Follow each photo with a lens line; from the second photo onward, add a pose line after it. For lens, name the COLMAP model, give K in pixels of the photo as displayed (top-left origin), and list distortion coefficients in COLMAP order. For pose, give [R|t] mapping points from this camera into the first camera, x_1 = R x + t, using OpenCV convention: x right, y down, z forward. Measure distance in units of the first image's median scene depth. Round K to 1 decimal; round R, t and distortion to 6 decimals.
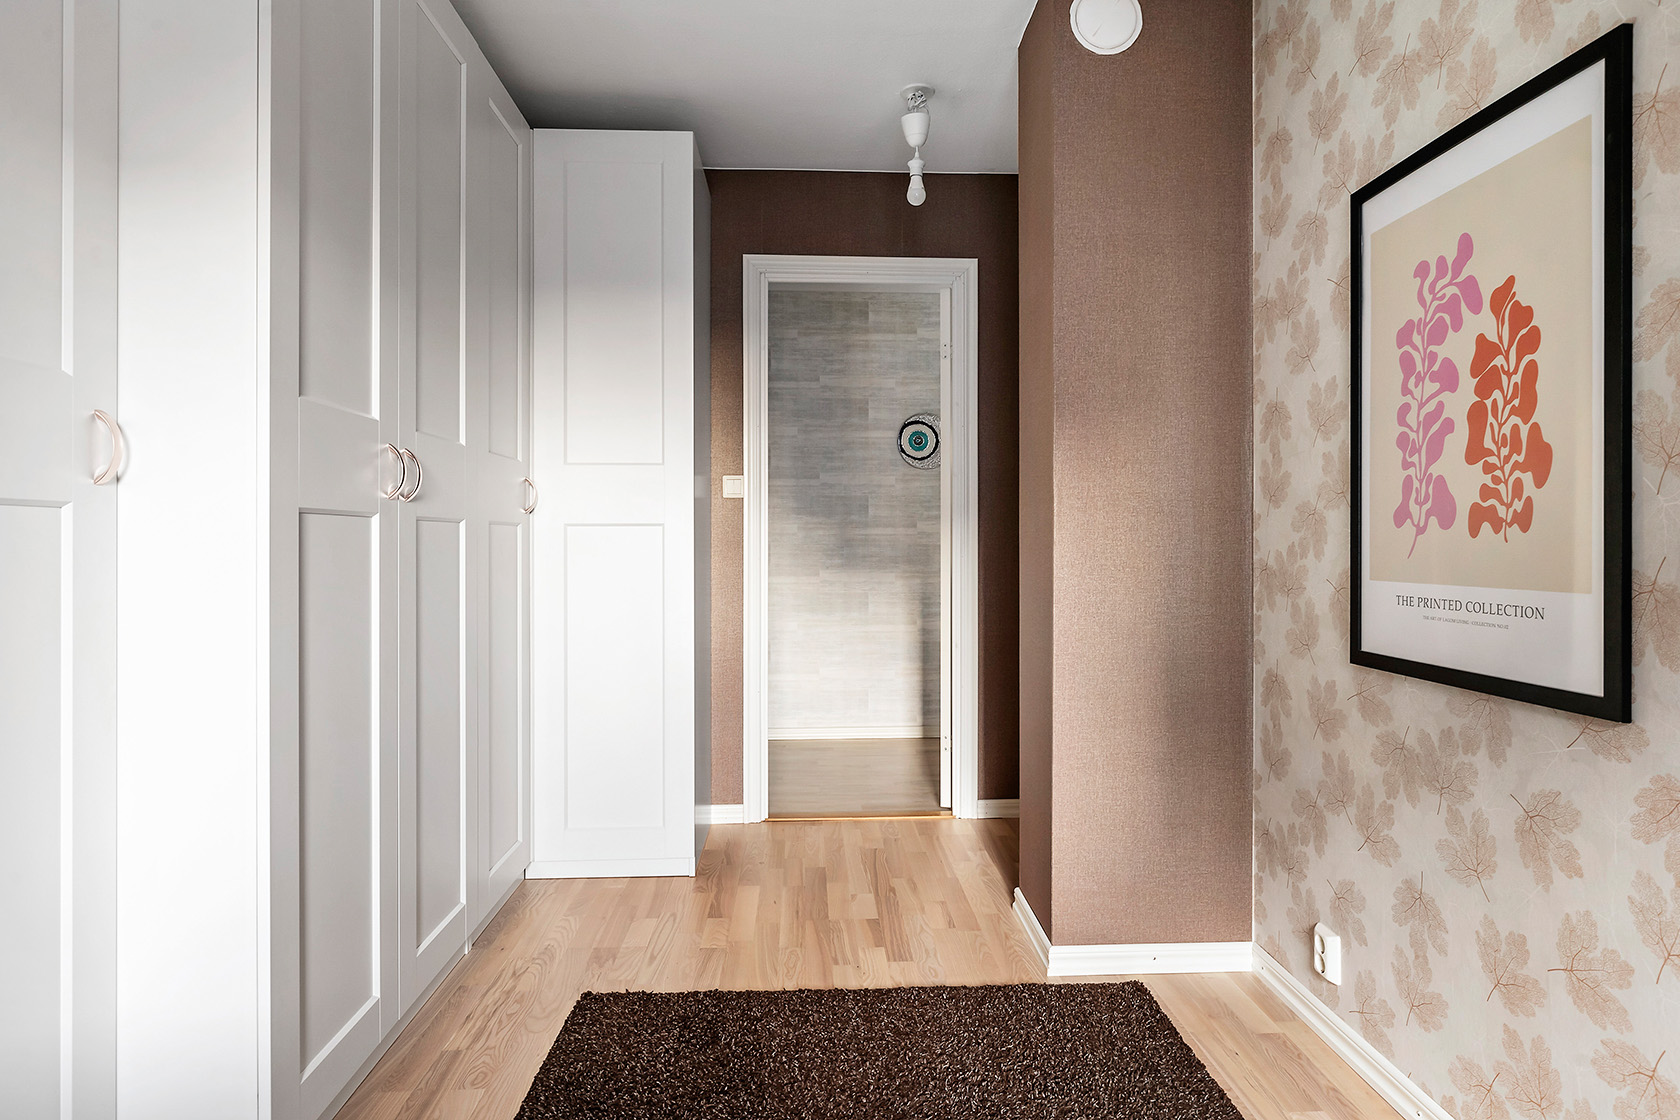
lens RADIAL K [[965.9, 0, 841.2], [0, 965.9, 544.7], [0, 0, 1]] dist [-0.003064, -0.001066]
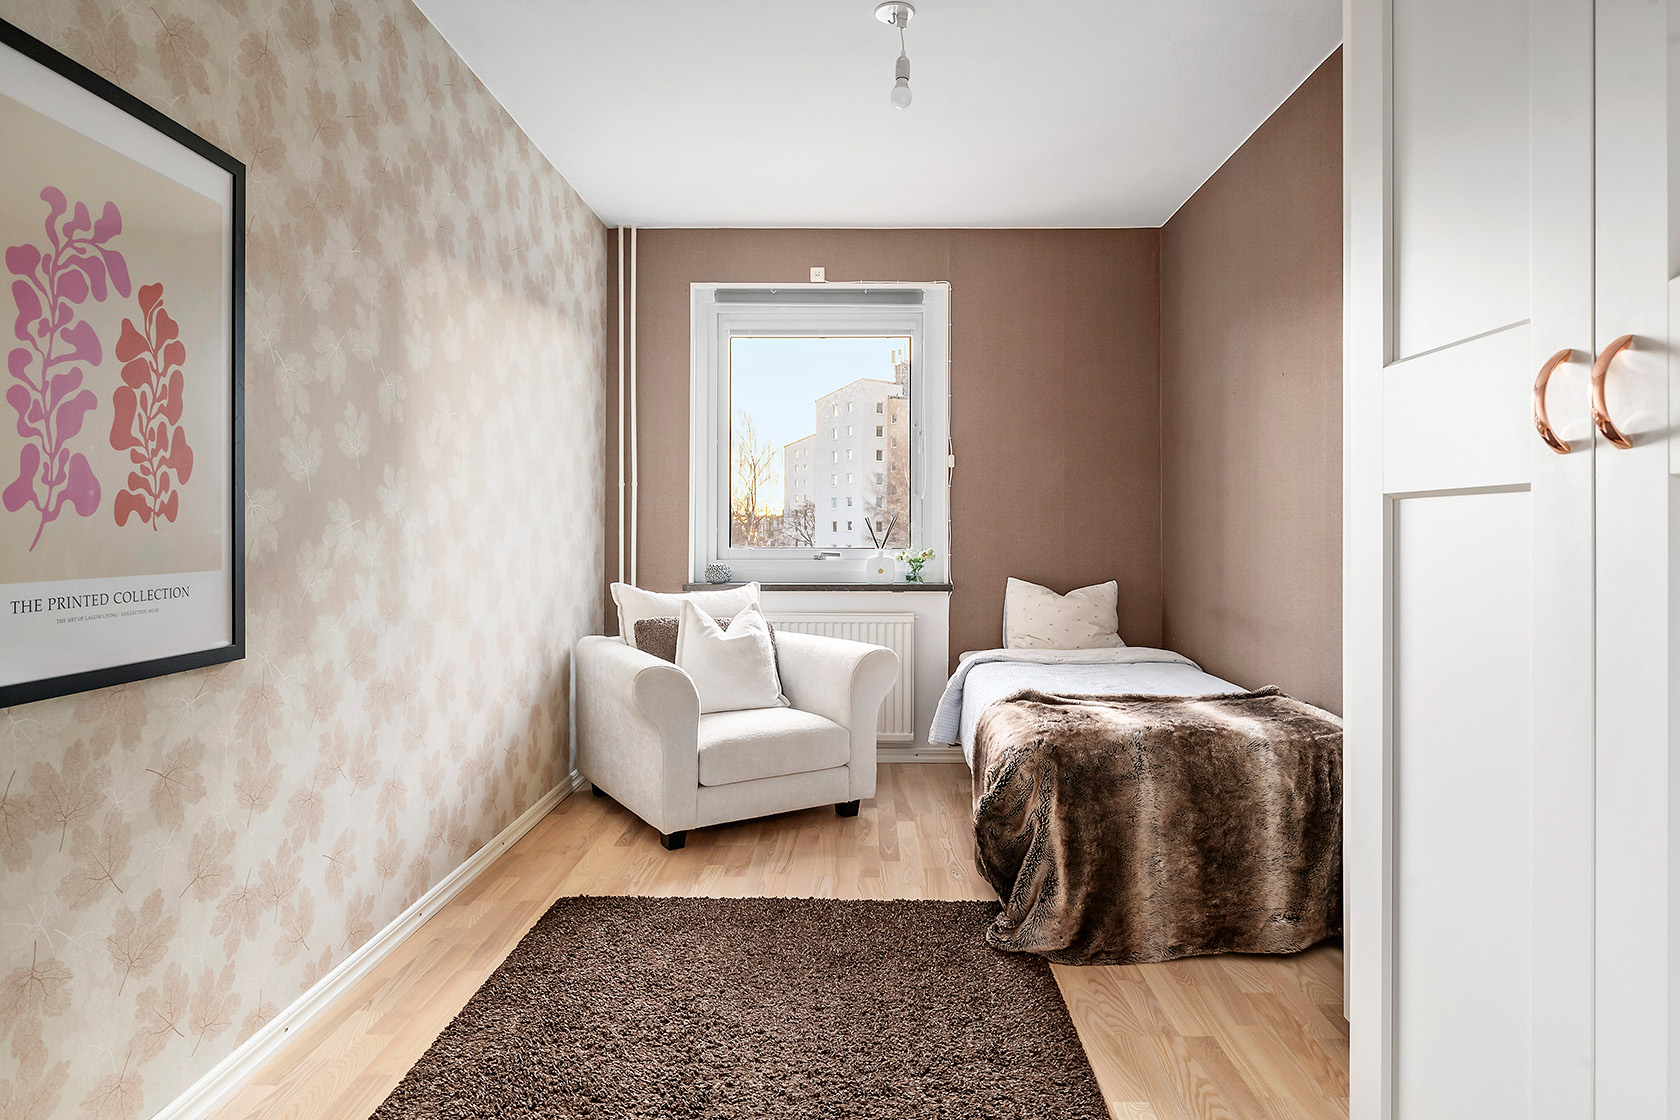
lens RADIAL K [[965.9, 0, 838.9], [0, 965.9, 548.7], [0, 0, 1]] dist [-0.003064, -0.001066]
pose [[-0.997687, -0.004490, 0.067822, -0.130739], [-0.003132, 0.999793, 0.020115, -0.006322], [-0.067898, 0.019856, -0.997495, 1.947673]]
